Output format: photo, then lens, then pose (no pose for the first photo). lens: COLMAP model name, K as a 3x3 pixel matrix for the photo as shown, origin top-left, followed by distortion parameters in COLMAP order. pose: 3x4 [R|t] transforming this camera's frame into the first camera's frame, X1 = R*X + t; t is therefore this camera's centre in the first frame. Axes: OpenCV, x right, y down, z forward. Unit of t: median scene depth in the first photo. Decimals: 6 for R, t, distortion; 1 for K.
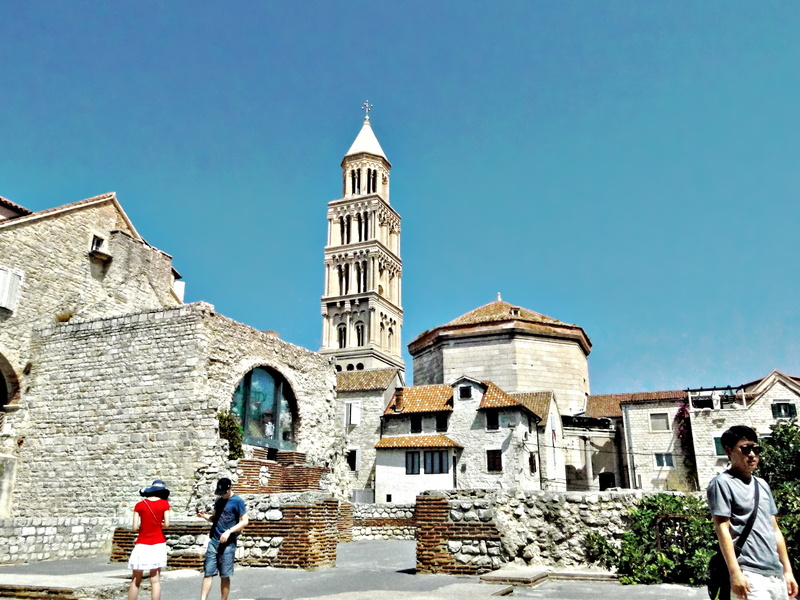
lens RADIAL K [[639.6, 0, 400.0], [0, 639.6, 300.0], [0, 0, 1]] dist [0.004467, 0.002012]
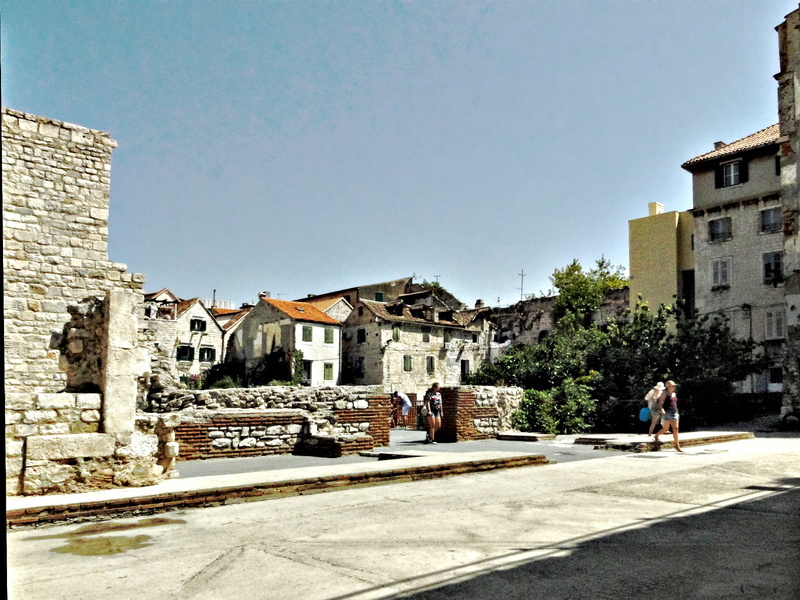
lens RADIAL K [[688.2, 0, 399.5], [0, 688.2, 352.8], [0, 0, 1]] dist [-0.004911, -0.003858]
pose [[0.427163, 0.062270, 0.902028, -0.877445], [-0.266805, 0.961884, 0.059946, 0.110054], [-0.863914, -0.266272, 0.427495, 0.312757]]
